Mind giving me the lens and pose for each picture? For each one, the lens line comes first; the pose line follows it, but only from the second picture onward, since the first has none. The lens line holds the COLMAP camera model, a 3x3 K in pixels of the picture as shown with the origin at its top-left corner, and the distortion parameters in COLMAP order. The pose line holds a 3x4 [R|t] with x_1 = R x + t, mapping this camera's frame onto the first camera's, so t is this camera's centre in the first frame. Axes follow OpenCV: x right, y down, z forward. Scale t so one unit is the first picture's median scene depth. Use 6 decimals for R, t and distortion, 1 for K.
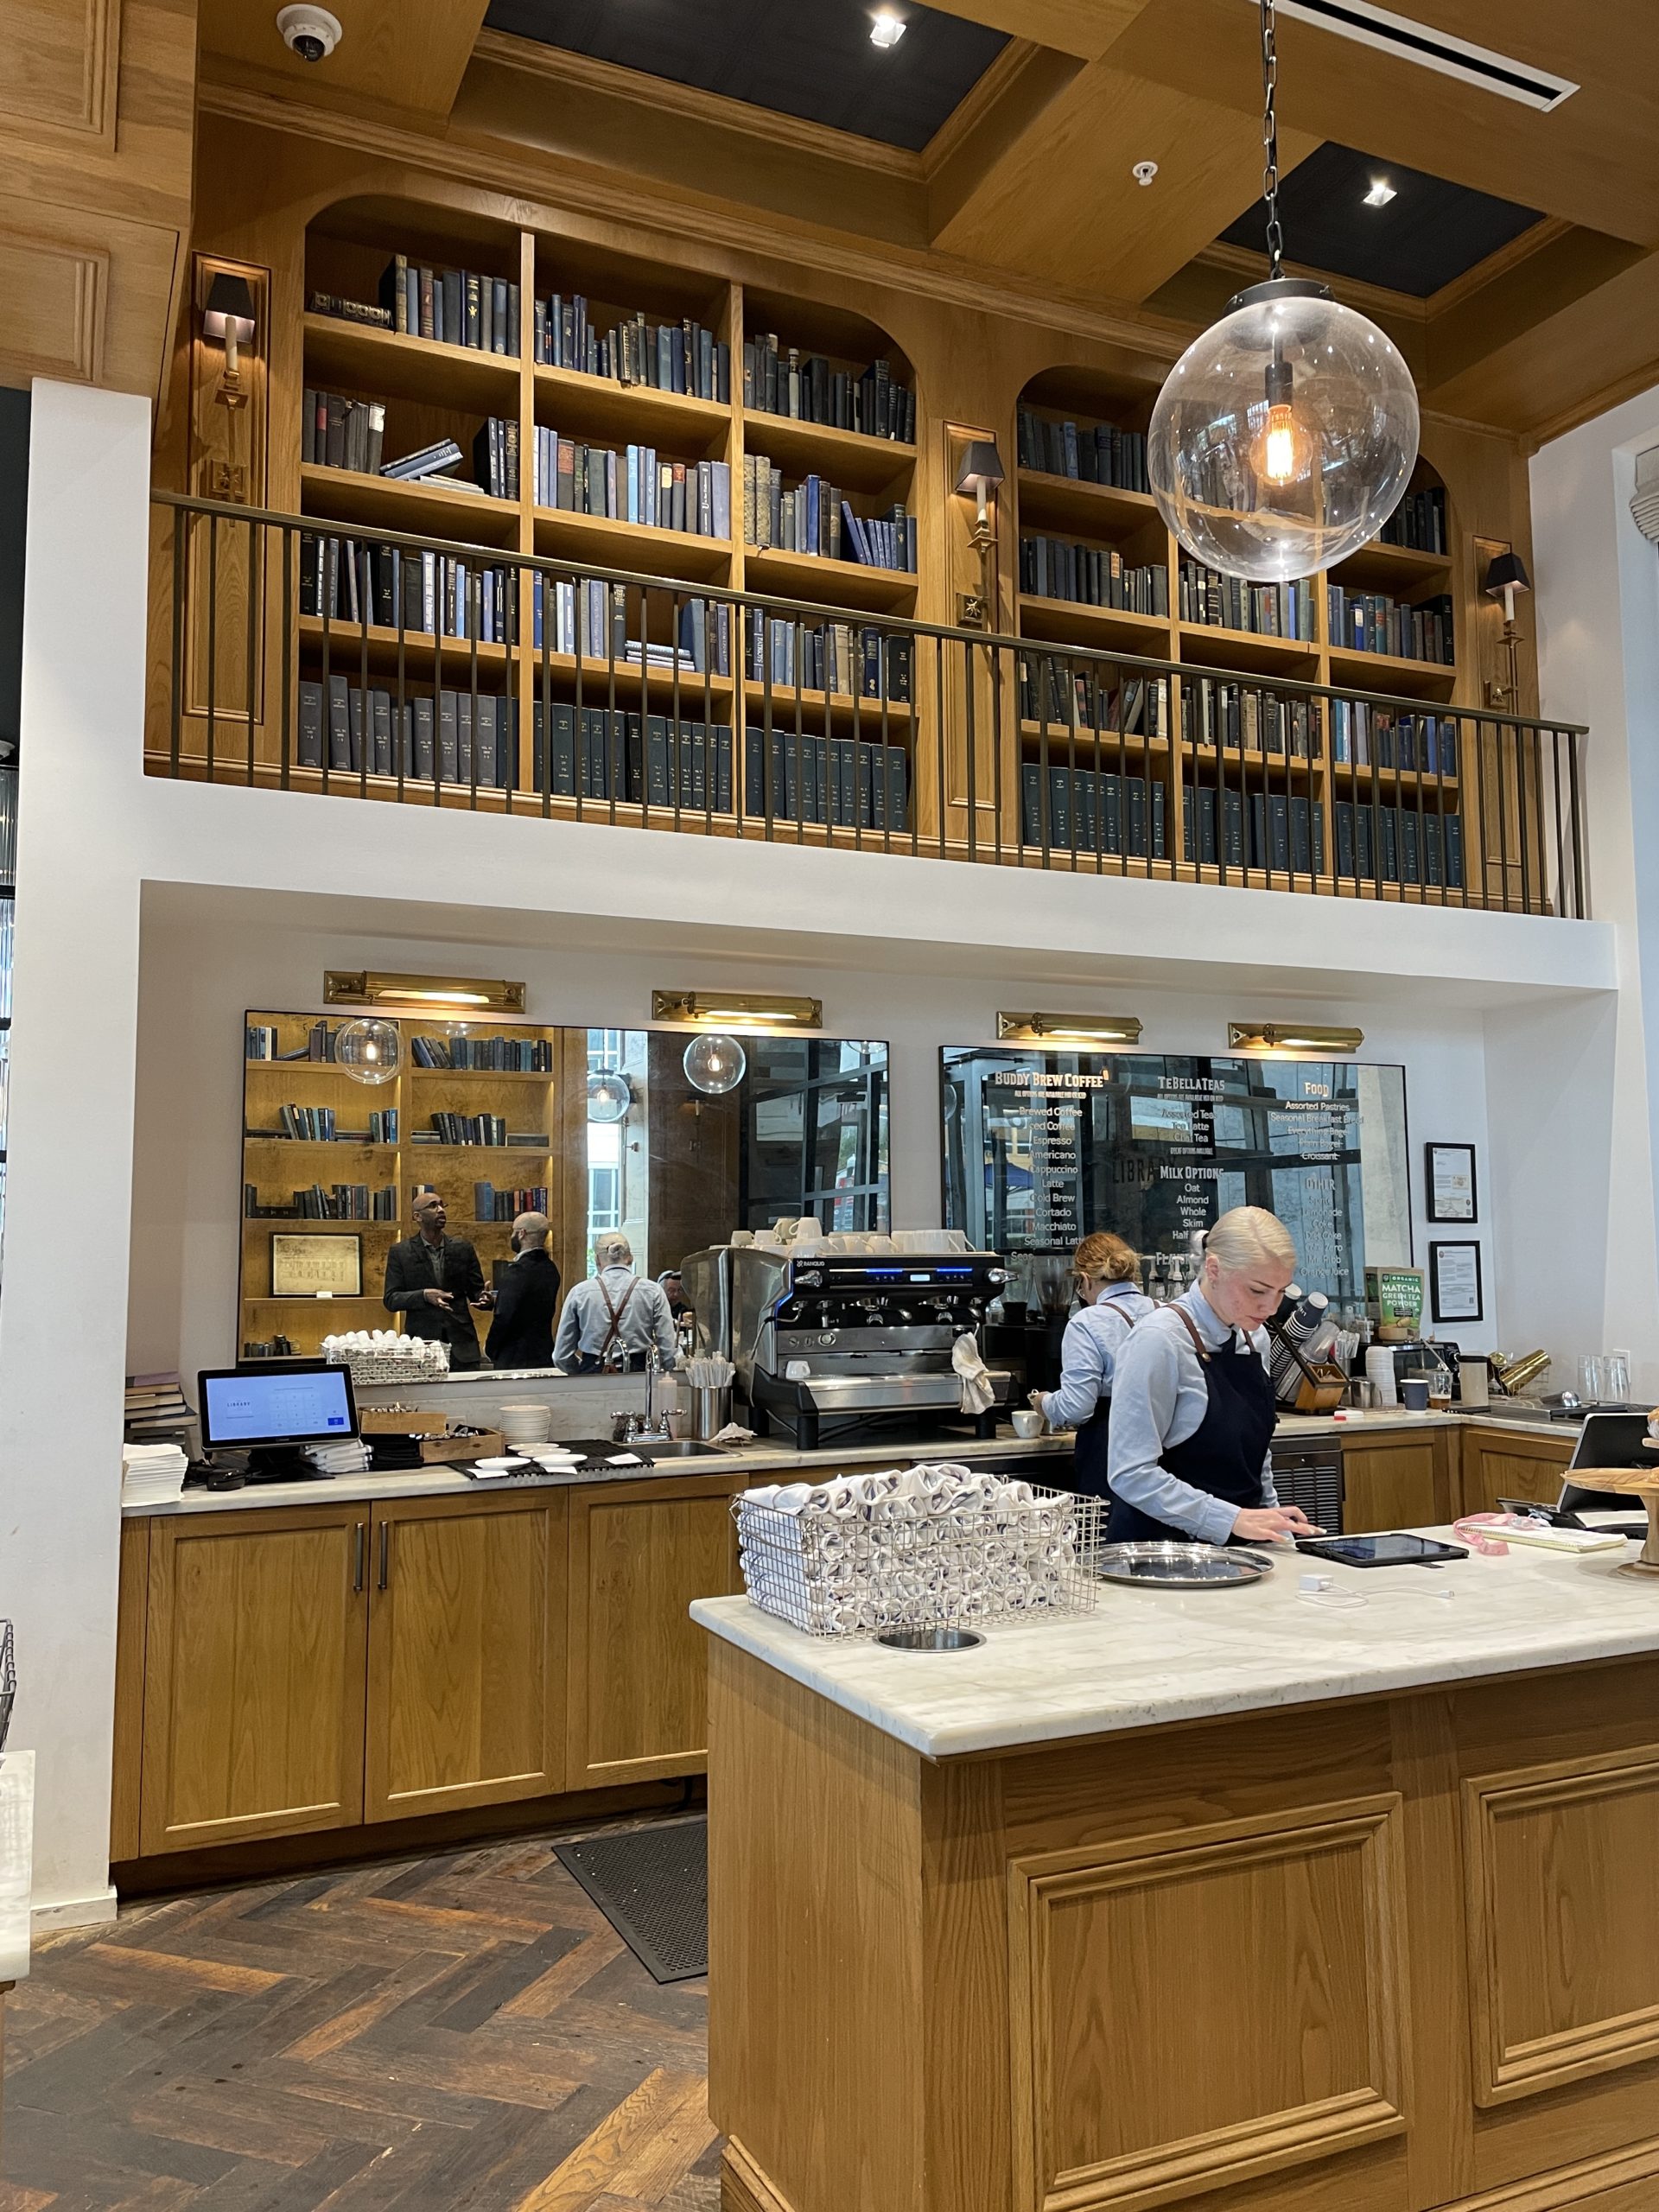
lens RADIAL K [[1669.4, 0, 829.5], [0, 1669.4, 1106.0], [0, 0, 1]] dist [0.038686, 0.000213]
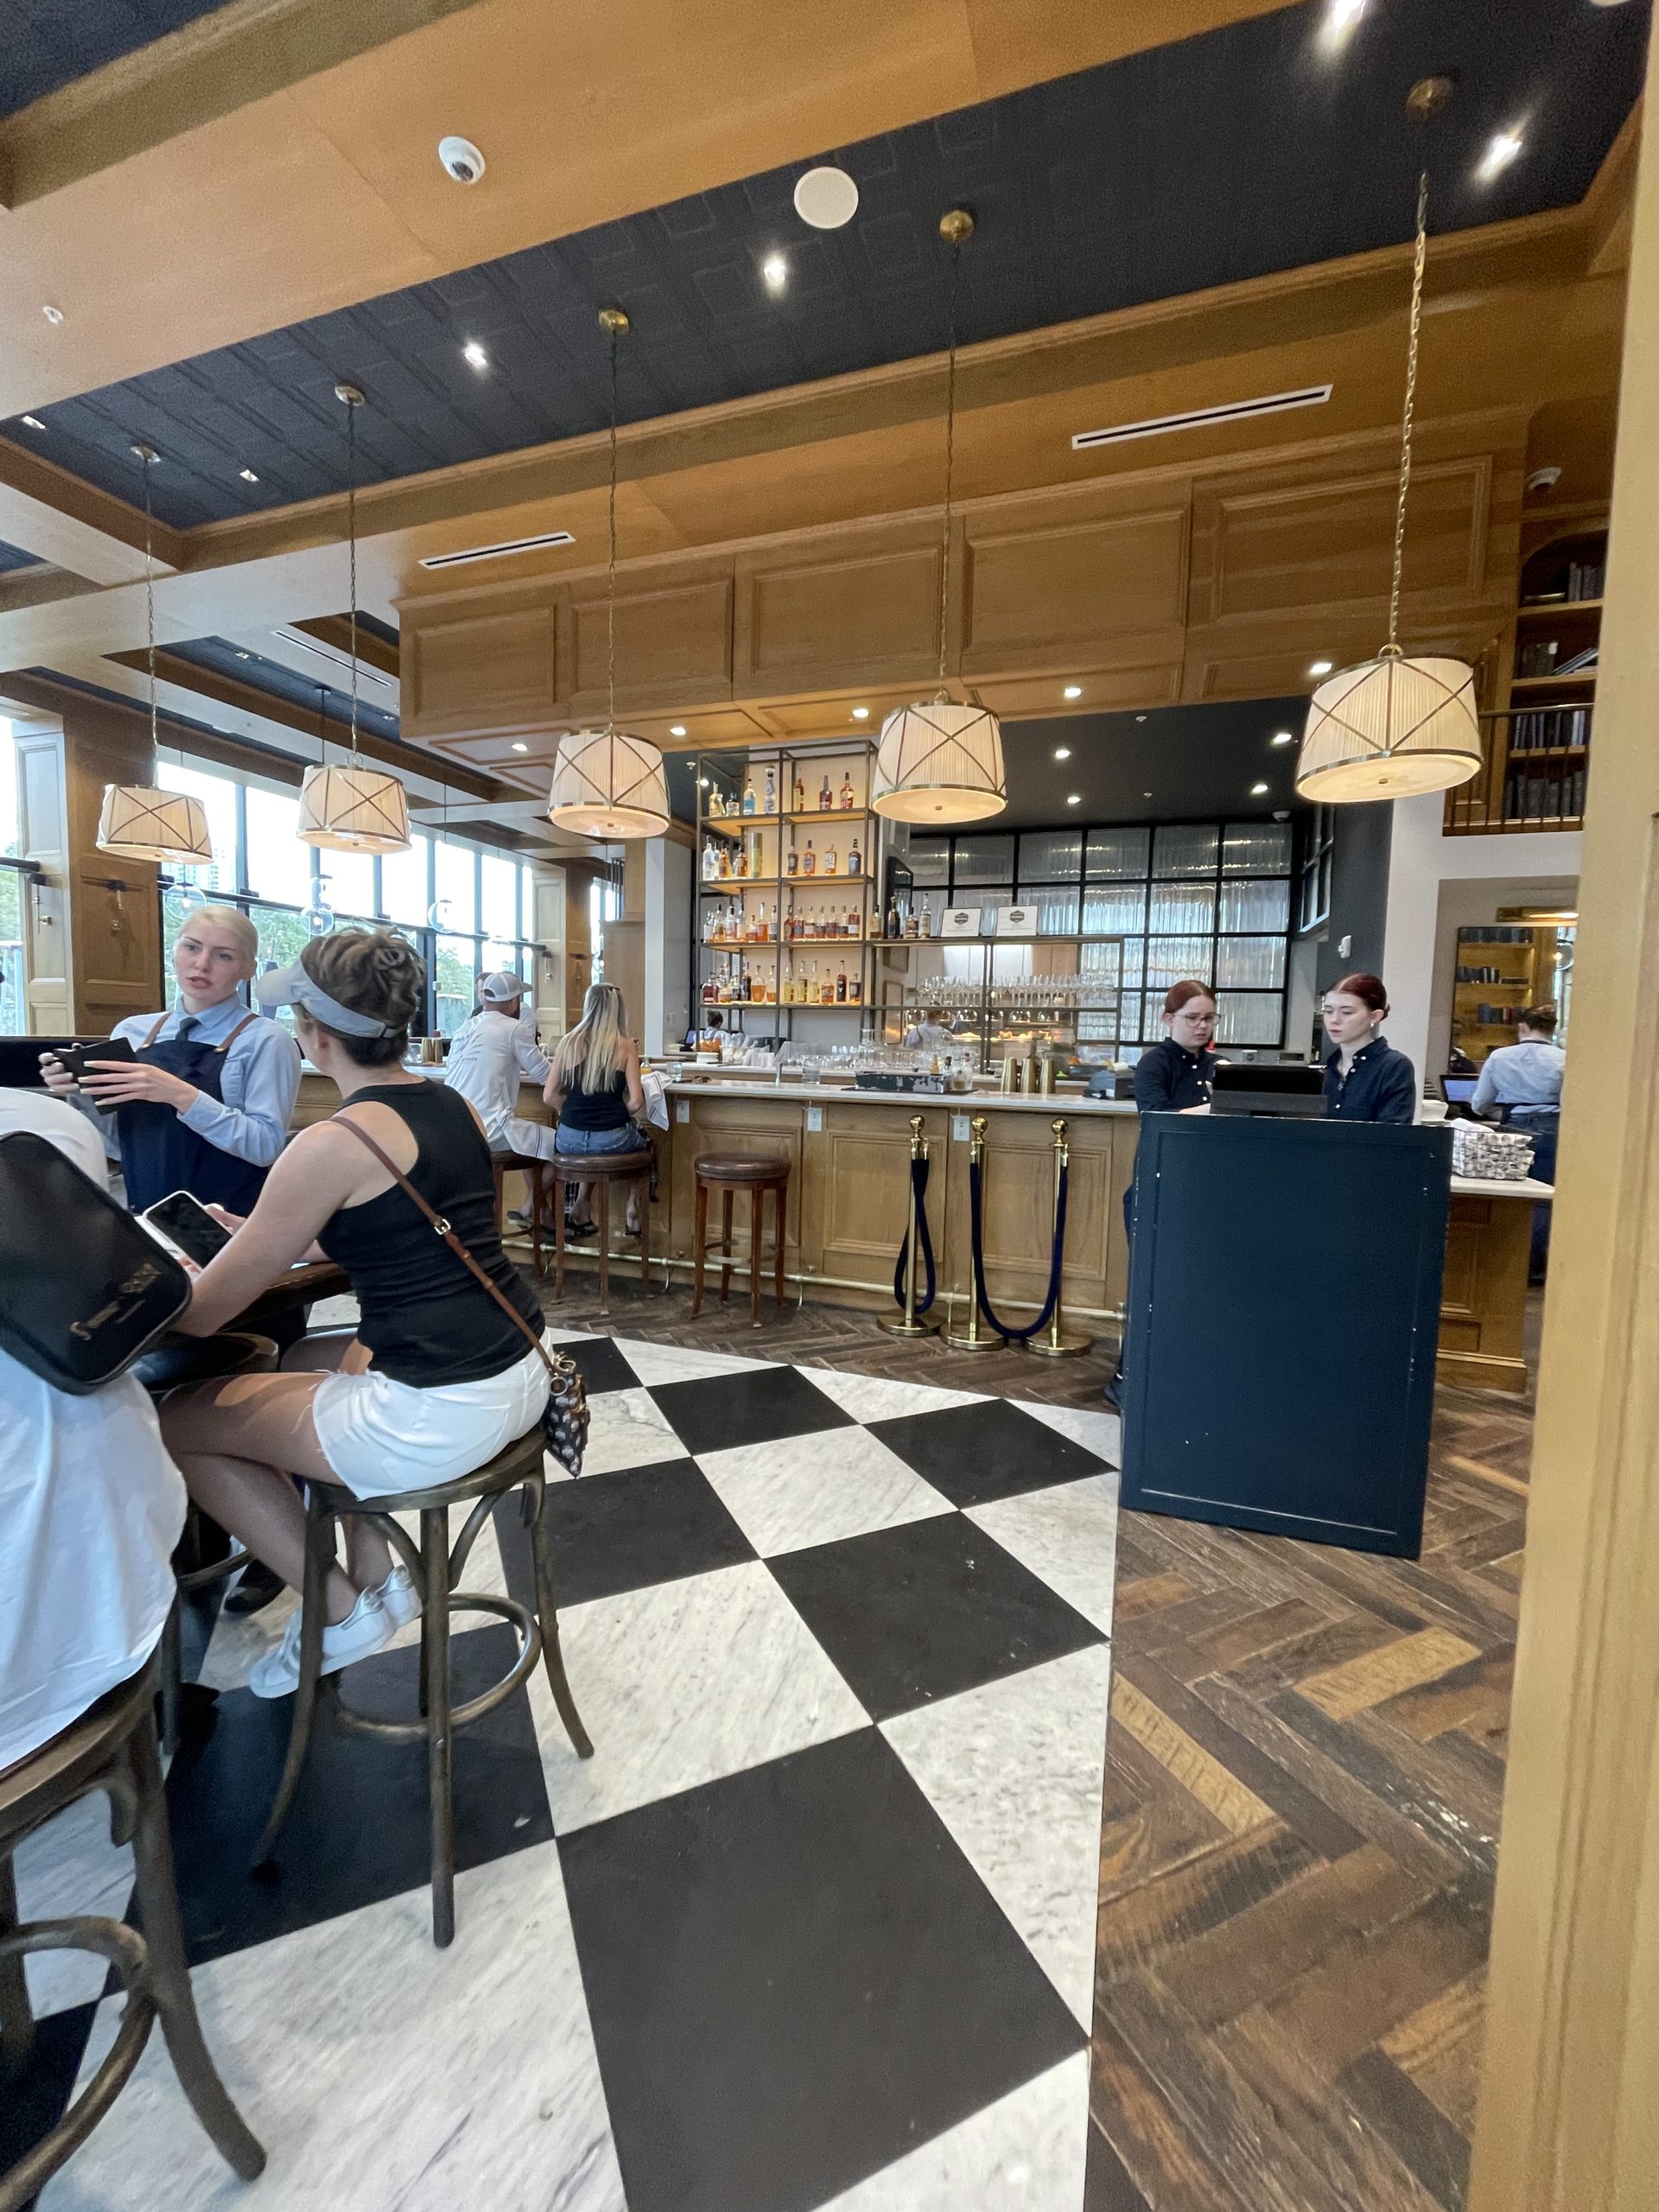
lens RADIAL K [[874.4, 0, 829.5], [0, 874.4, 1106.0], [0, 0, 1]] dist [0.000671, -0.000076]
pose [[0.717536, 0.080403, -0.691866, -0.107827], [0.029443, 0.988926, 0.145460, -0.012998], [0.695899, -0.124743, 0.707222, -0.525477]]
